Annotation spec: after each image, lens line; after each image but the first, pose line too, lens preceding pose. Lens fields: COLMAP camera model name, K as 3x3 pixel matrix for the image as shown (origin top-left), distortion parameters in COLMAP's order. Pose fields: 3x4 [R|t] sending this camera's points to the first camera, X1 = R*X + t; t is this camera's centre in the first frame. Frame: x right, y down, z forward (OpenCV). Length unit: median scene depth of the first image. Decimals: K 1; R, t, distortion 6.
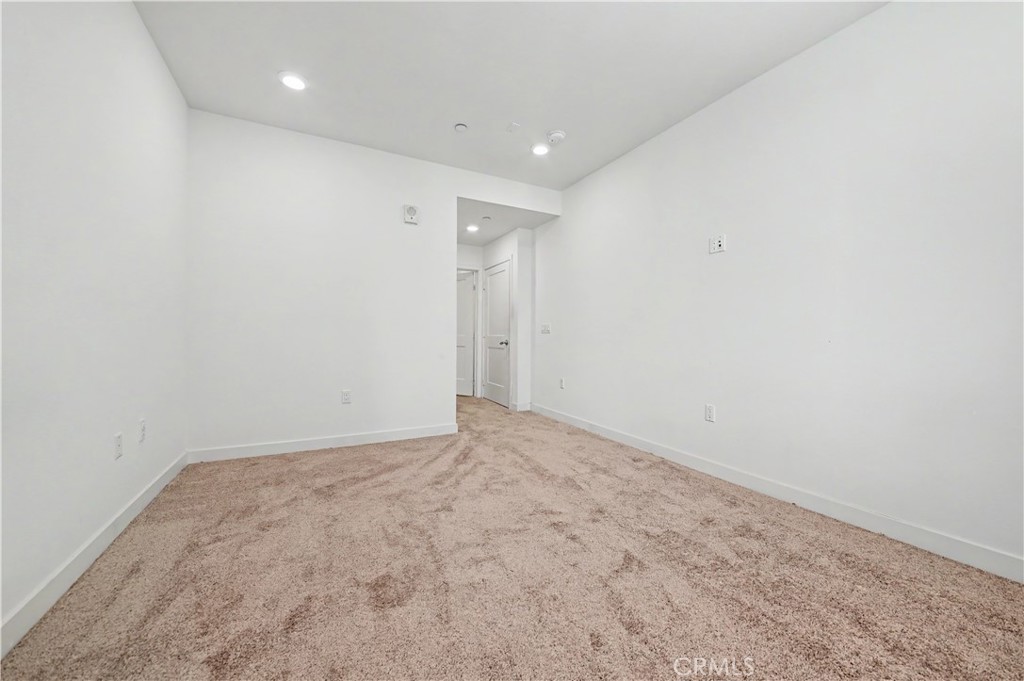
lens RADIAL K [[375.5, 0, 512.0], [0, 375.5, 340.5], [0, 0, 1]] dist [0.001940, -0.008953]
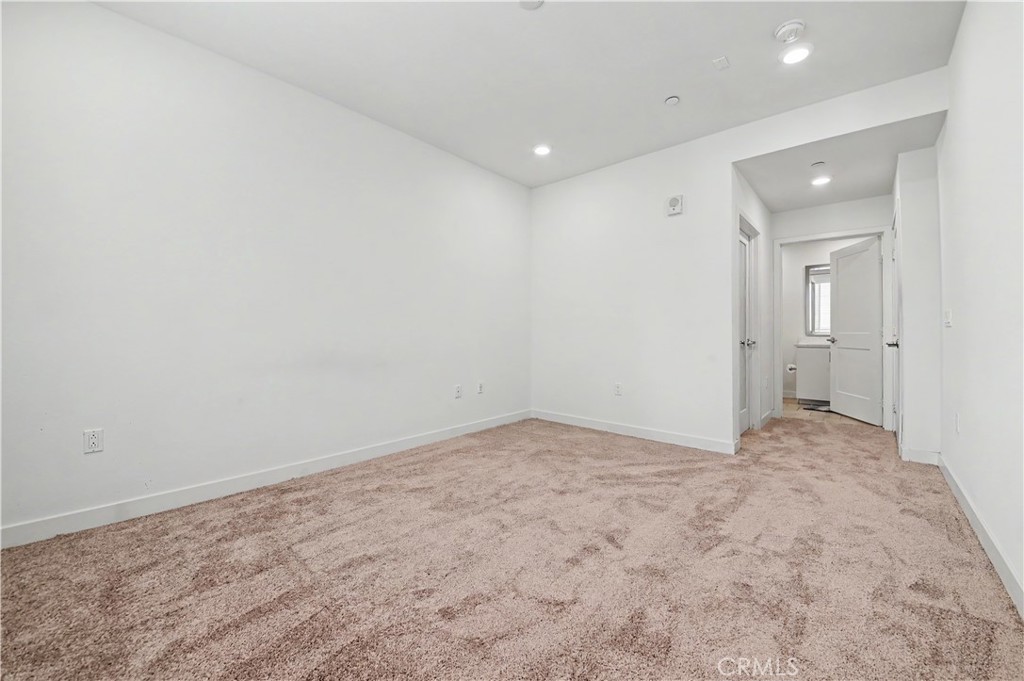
lens RADIAL K [[393.1, 0, 512.0], [0, 393.1, 340.5], [0, 0, 1]] dist [-0.029958, -0.000088]
pose [[0.343798, 0.009431, -0.938996, 0.603660], [-0.006217, 0.999951, 0.007767, -0.004115], [0.939023, 0.003167, 0.343840, 0.336723]]
